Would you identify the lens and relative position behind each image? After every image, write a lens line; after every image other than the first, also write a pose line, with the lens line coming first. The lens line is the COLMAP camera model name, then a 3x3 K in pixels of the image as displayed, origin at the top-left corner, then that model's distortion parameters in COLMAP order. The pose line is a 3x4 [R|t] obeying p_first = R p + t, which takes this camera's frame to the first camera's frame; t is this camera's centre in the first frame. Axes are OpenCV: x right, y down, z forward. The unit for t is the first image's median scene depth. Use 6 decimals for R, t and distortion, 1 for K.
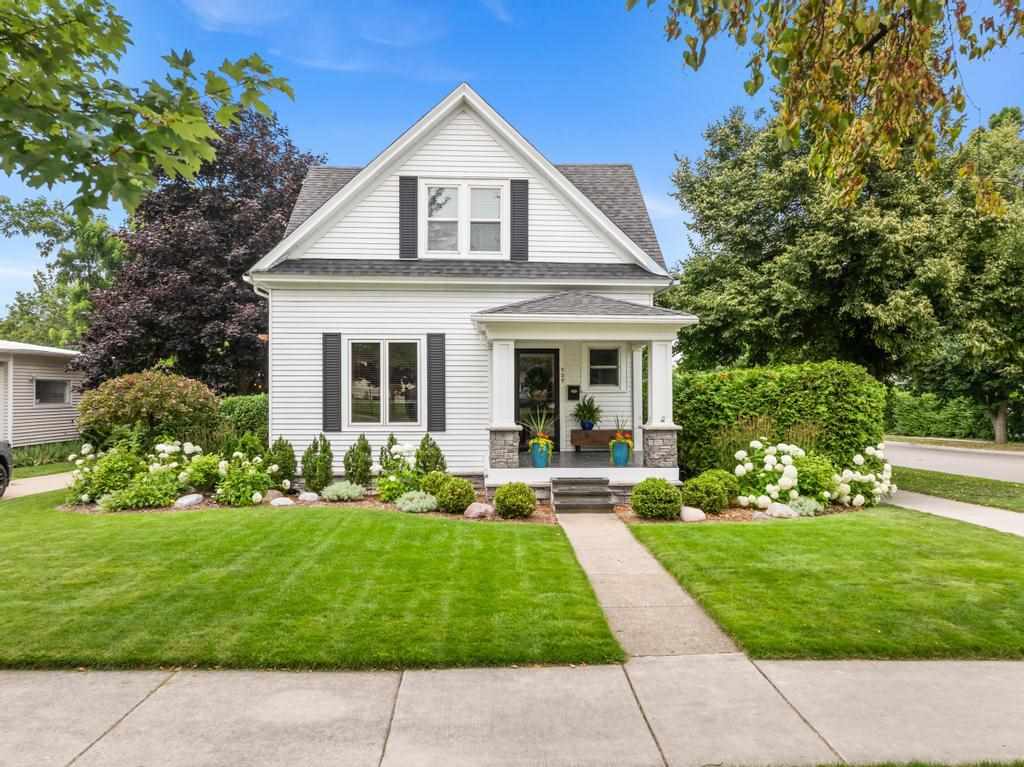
lens RADIAL K [[724.3, 0, 513.3], [0, 724.3, 385.2], [0, 0, 1]] dist [-0.045697, 0.004934]
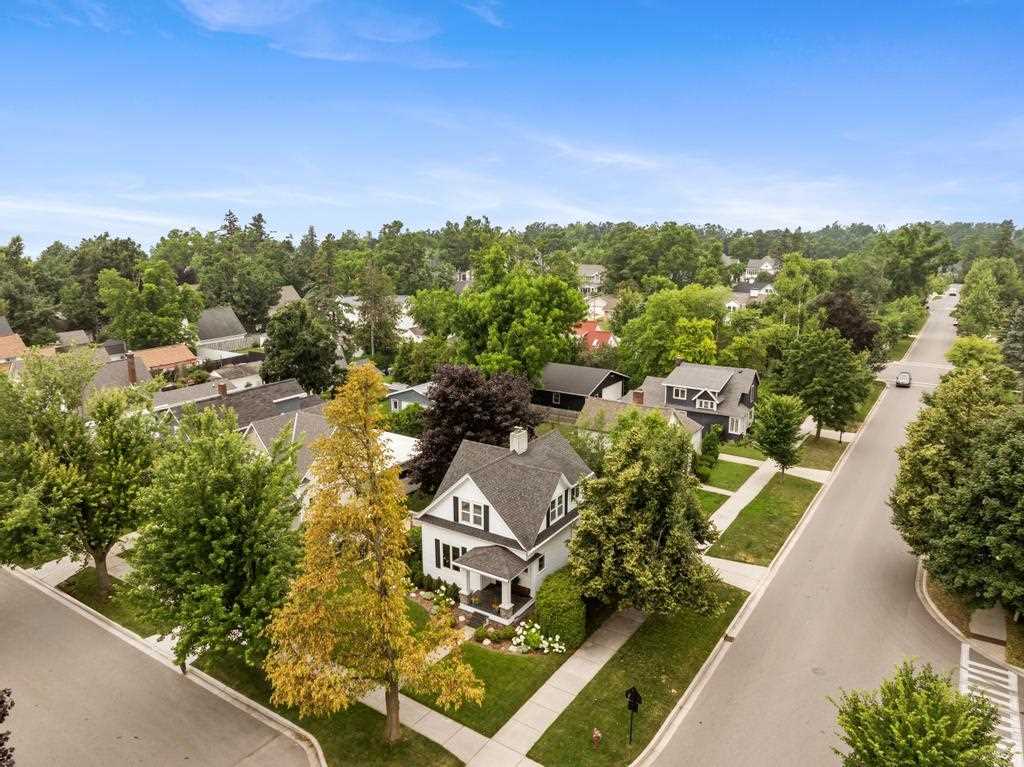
lens RADIAL K [[724.3, 0, 511.3], [0, 724.3, 384.8], [0, 0, 1]] dist [-0.045697, 0.004934]
pose [[0.817033, 0.135671, -0.560402, 1.644375], [-0.002040, 0.972597, 0.232487, -1.426205], [0.576587, -0.188807, 0.794921, -1.145501]]
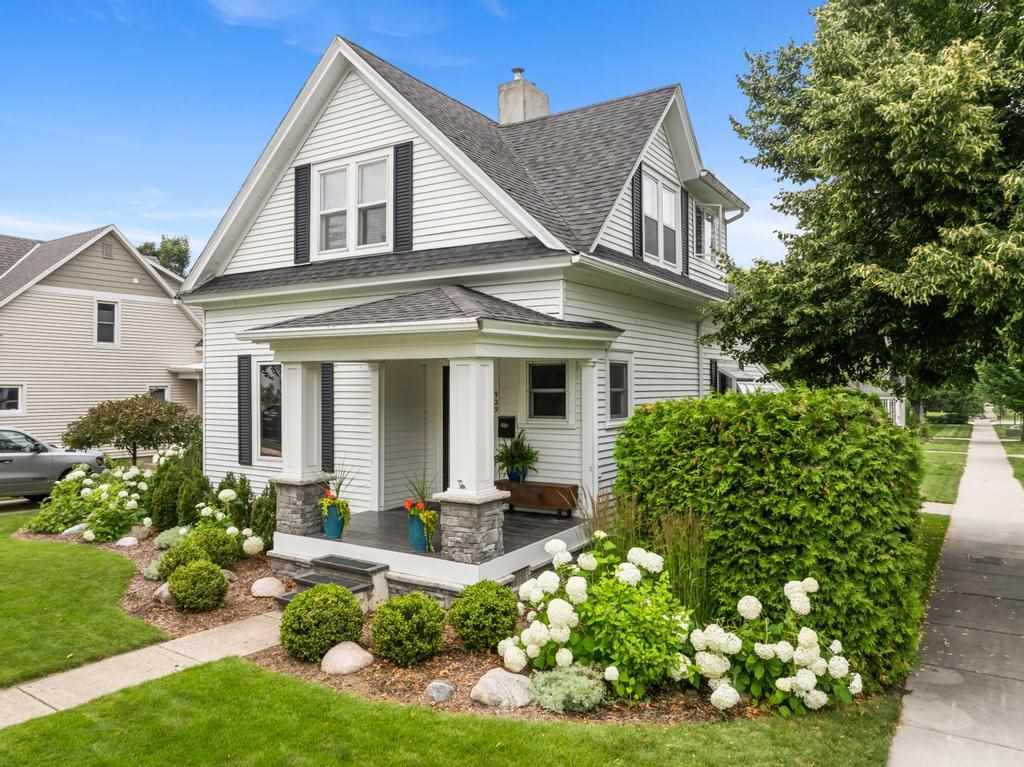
lens RADIAL K [[724.3, 0, 513.2], [0, 724.3, 384.5], [0, 0, 1]] dist [-0.045697, 0.004934]
pose [[0.818243, -0.003746, -0.574861, 0.532957], [0.006117, 0.999979, 0.002191, -0.035638], [0.574841, -0.005309, 0.818248, 0.455495]]
